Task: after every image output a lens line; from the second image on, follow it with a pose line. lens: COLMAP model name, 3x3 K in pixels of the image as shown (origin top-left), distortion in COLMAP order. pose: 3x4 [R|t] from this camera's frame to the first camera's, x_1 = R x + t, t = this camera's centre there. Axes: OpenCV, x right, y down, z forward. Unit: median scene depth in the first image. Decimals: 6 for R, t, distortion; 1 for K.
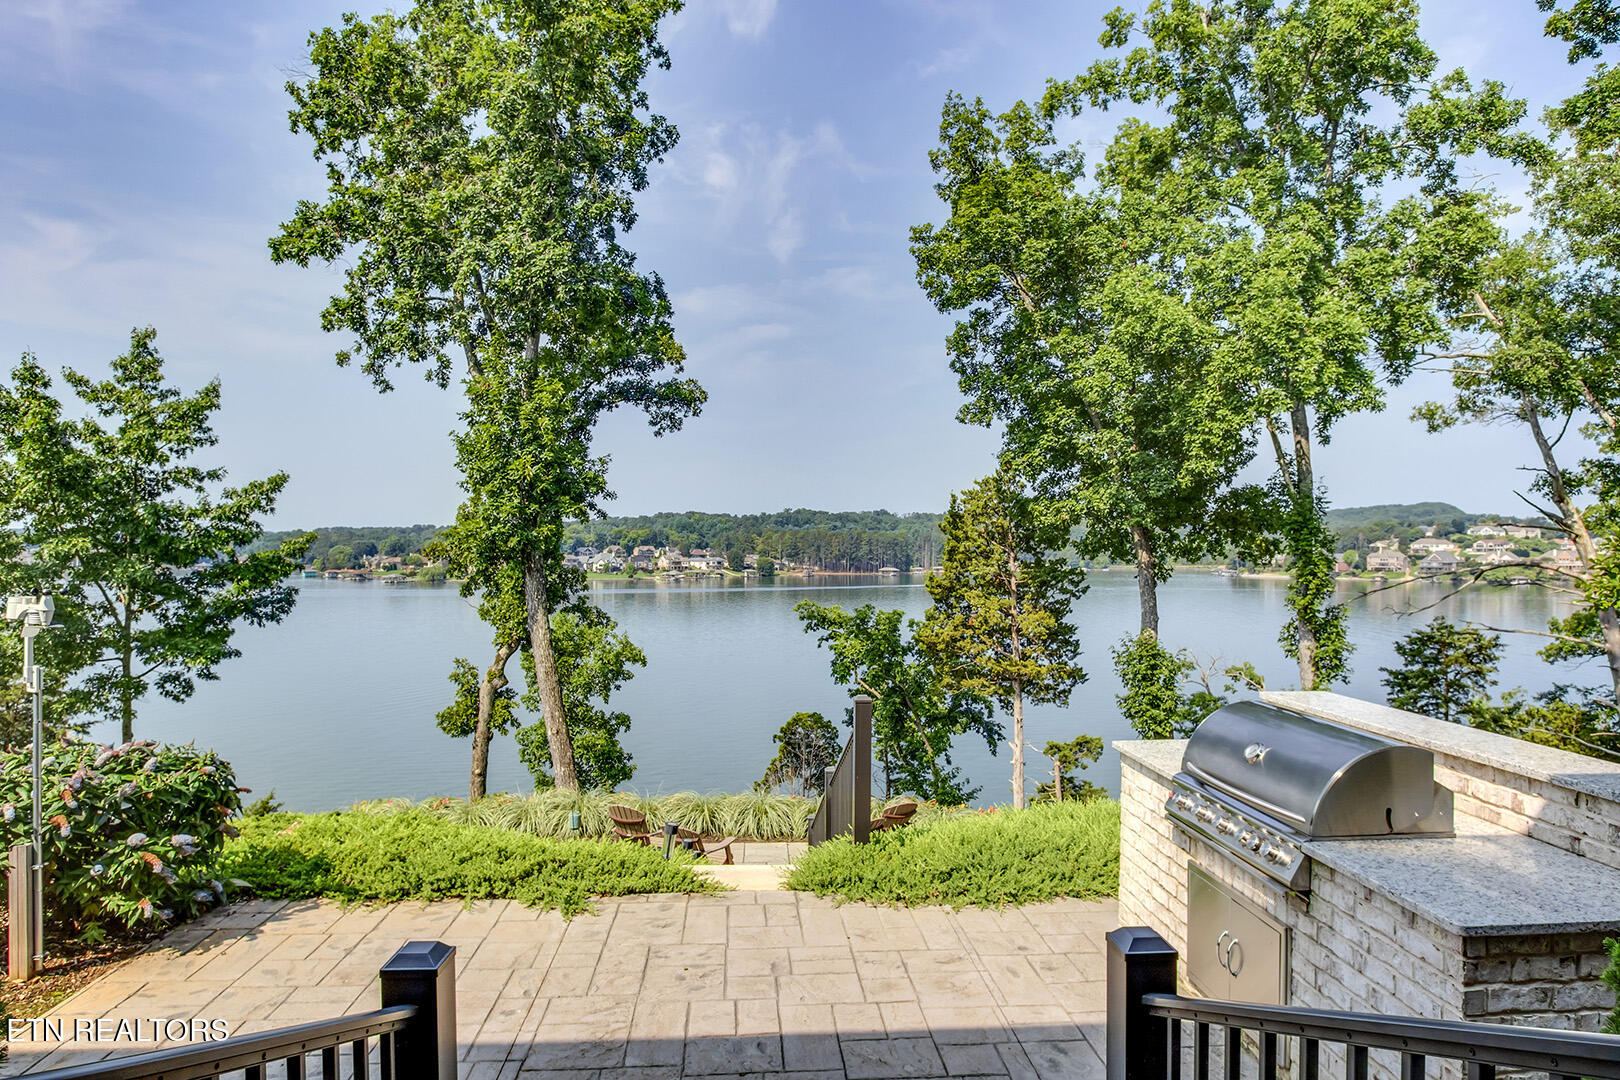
lens RADIAL K [[959.6, 0, 813.0], [0, 959.6, 553.0], [0, 0, 1]] dist [-0.030694, 0.010762]
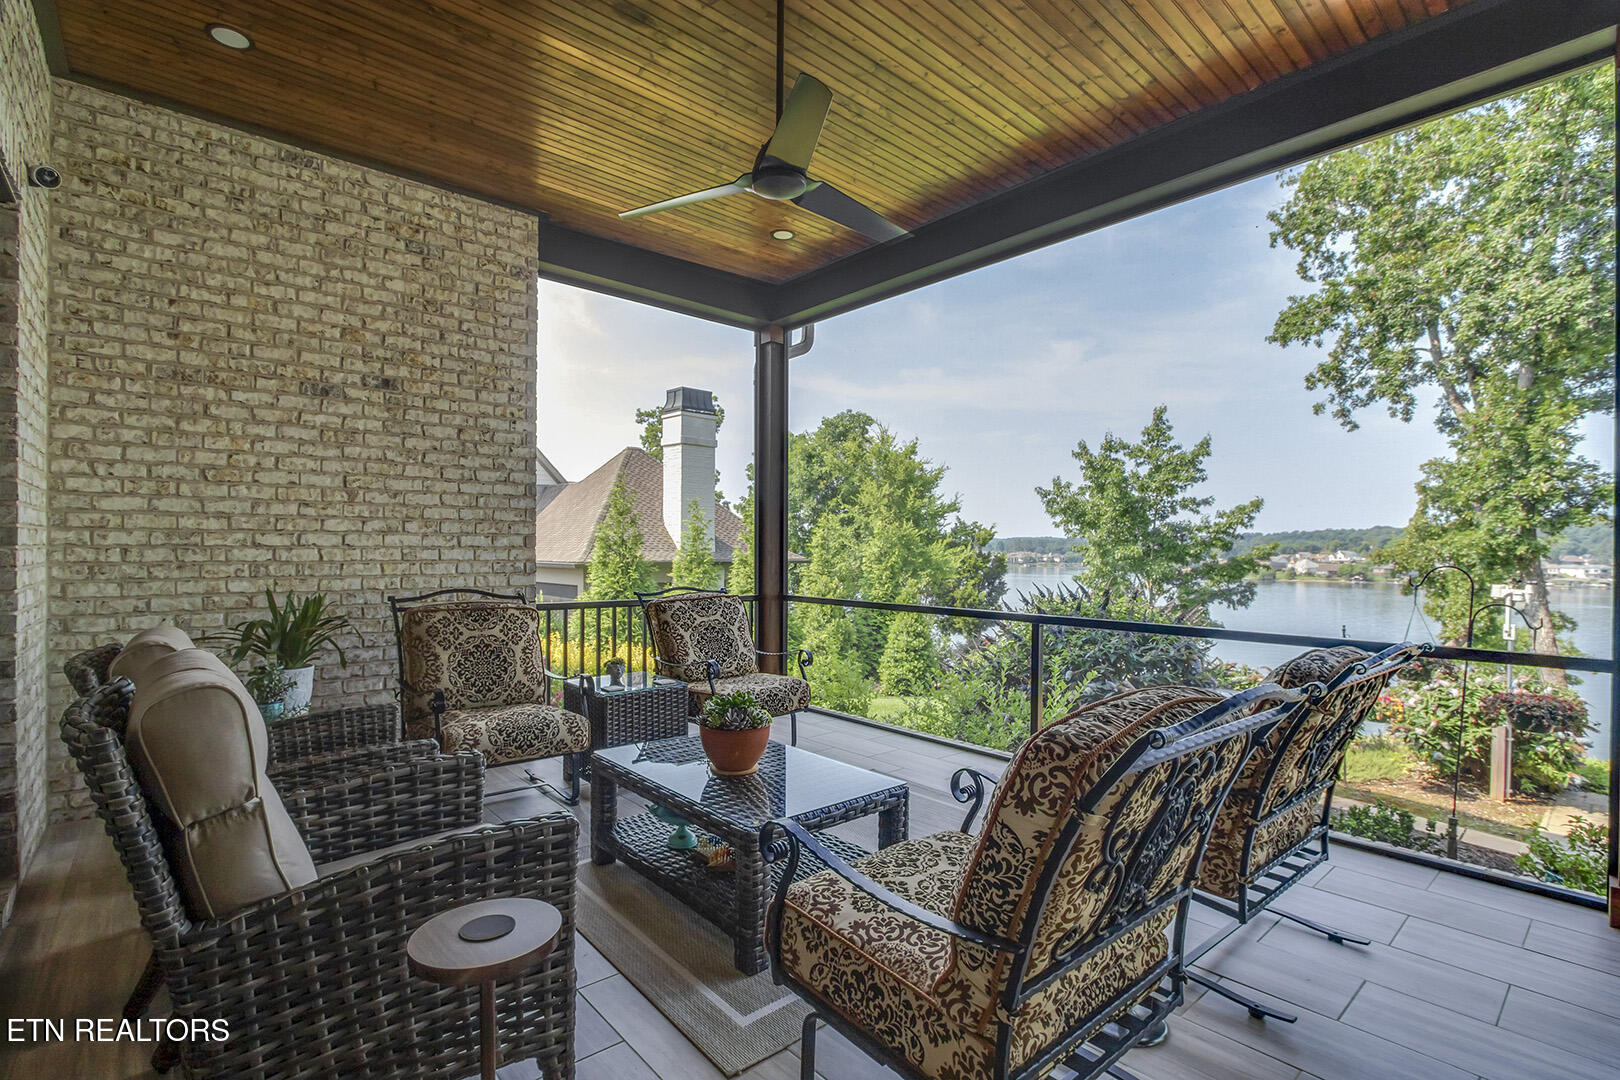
lens RADIAL K [[753.0, 0, 817.6], [0, 753.0, 551.4], [0, 0, 1]] dist [-0.024309, 0.004611]
pose [[0.611110, 0.005573, -0.791526, -0.084988], [-0.010213, 0.999947, -0.000845, -0.000369], [0.791480, 0.008600, 0.611135, -0.140098]]
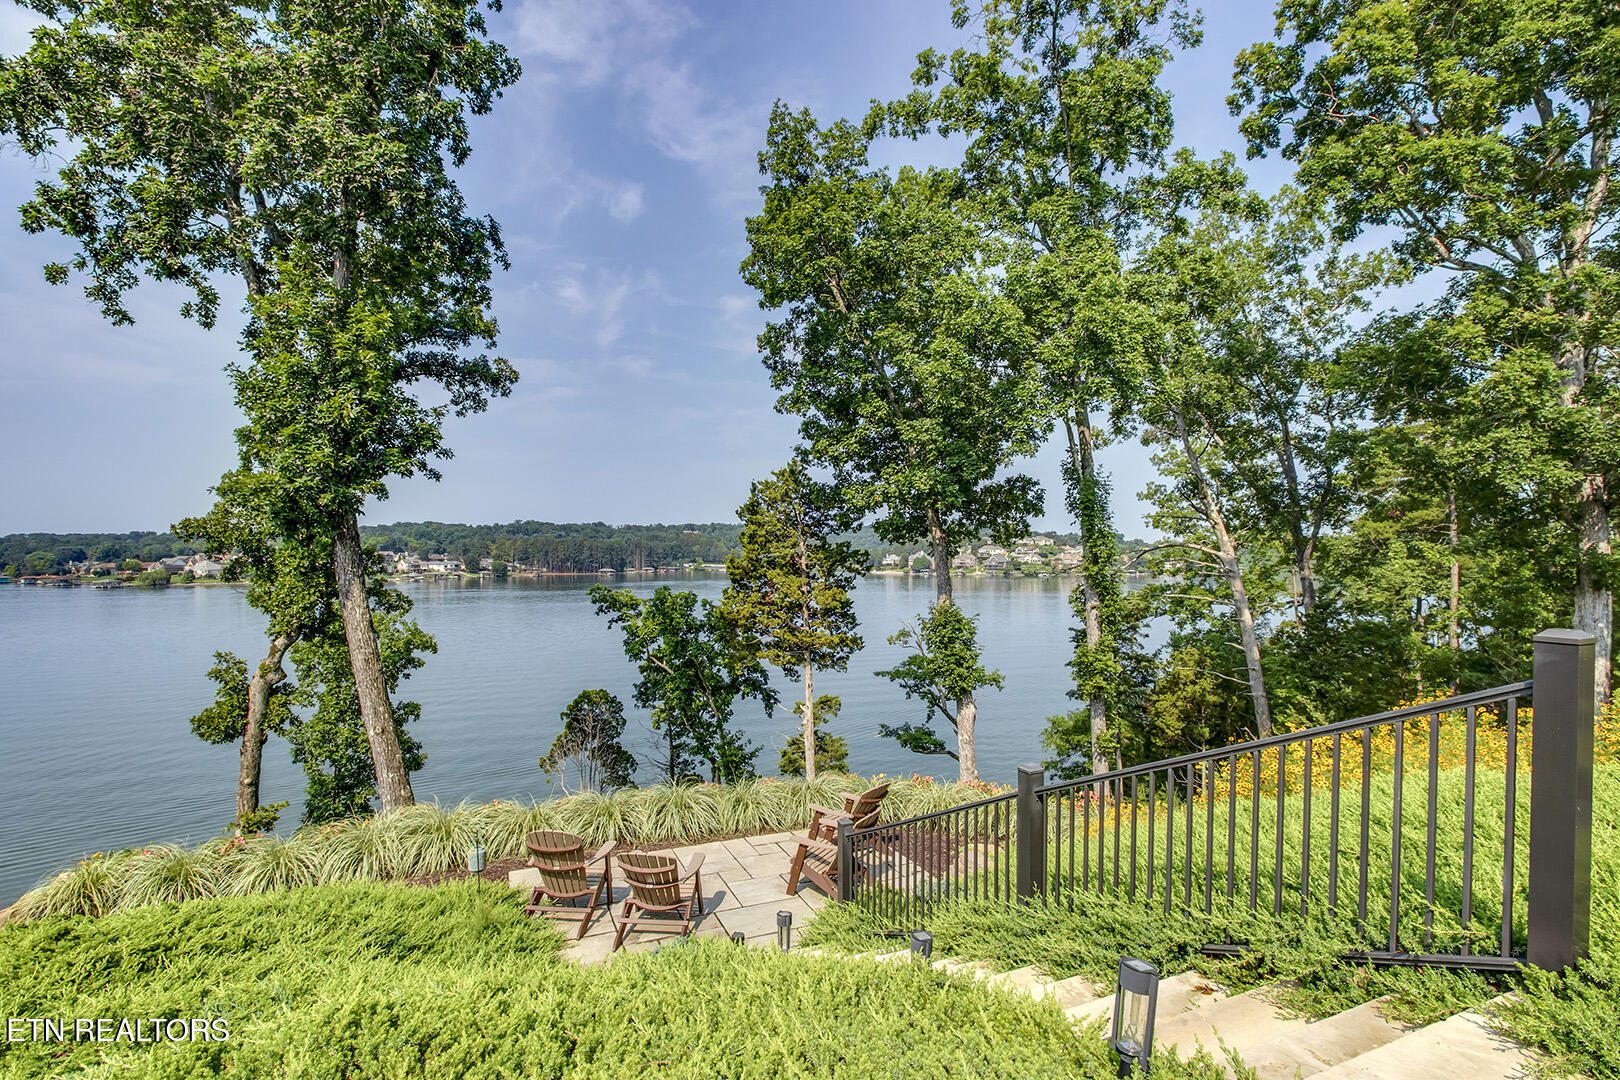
lens RADIAL K [[753.0, 0, 812.9], [0, 753.0, 551.3], [0, 0, 1]] dist [-0.024309, 0.004611]
pose [[0.939810, -0.001242, 0.341694, -0.095051], [0.003900, 0.999967, -0.007092, 0.025690], [-0.341674, 0.007998, 0.939784, 0.180761]]
